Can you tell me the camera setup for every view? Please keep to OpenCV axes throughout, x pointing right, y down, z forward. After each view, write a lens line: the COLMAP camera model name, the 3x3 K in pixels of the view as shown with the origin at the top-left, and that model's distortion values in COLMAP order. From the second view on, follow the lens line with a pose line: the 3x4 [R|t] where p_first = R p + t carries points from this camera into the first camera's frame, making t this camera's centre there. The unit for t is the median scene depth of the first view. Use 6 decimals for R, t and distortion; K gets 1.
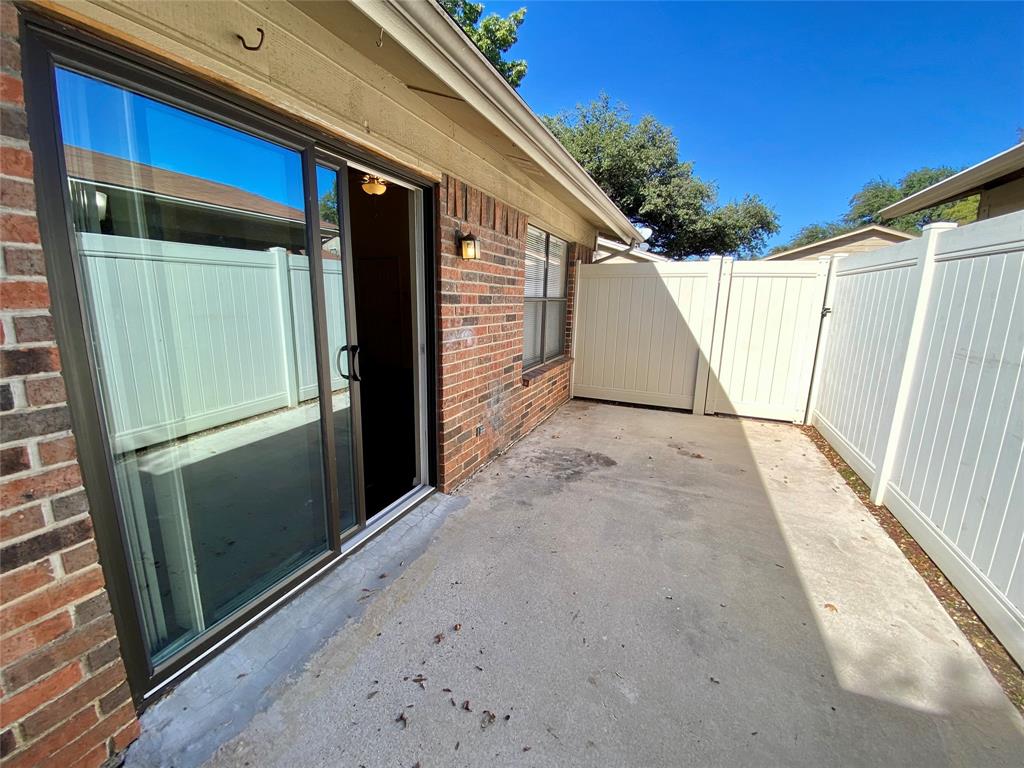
lens RADIAL K [[410.9, 0, 504.5], [0, 410.9, 378.0], [0, 0, 1]] dist [0.016077, -0.019580]
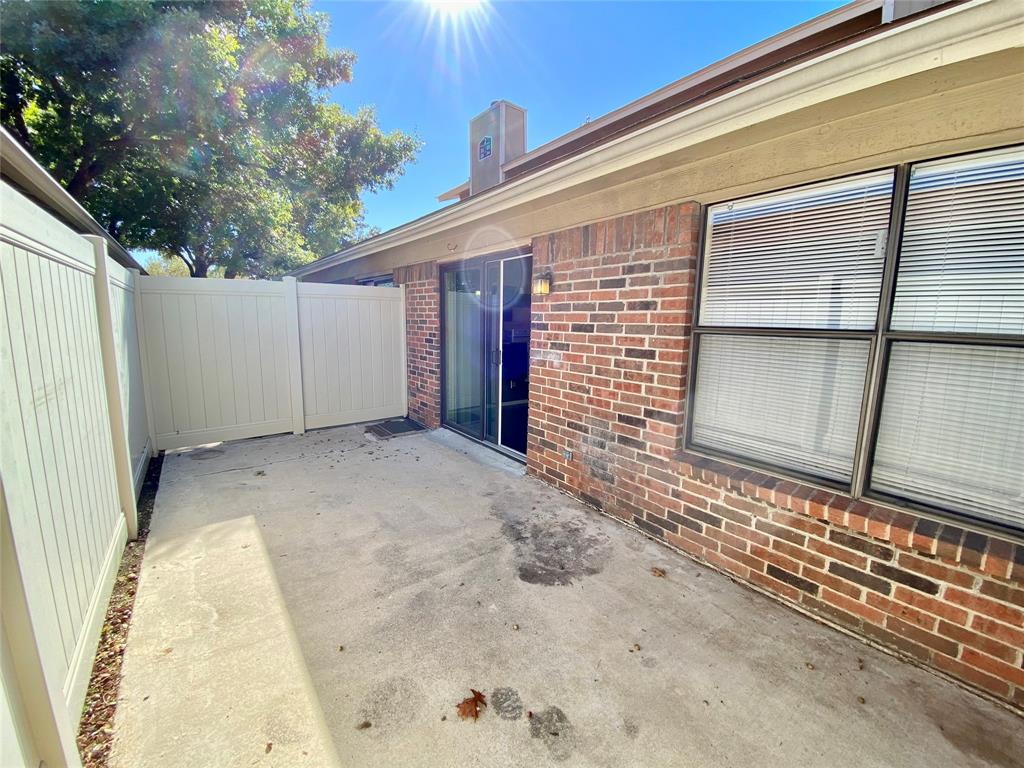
lens RADIAL K [[410.9, 0, 504.5], [0, 410.9, 378.0], [0, 0, 1]] dist [0.016077, -0.019580]
pose [[-0.490379, 0.100843, -0.865655, 0.897372], [-0.191616, 0.956502, 0.219973, -0.254074], [0.850183, 0.273743, -0.449725, 1.300719]]
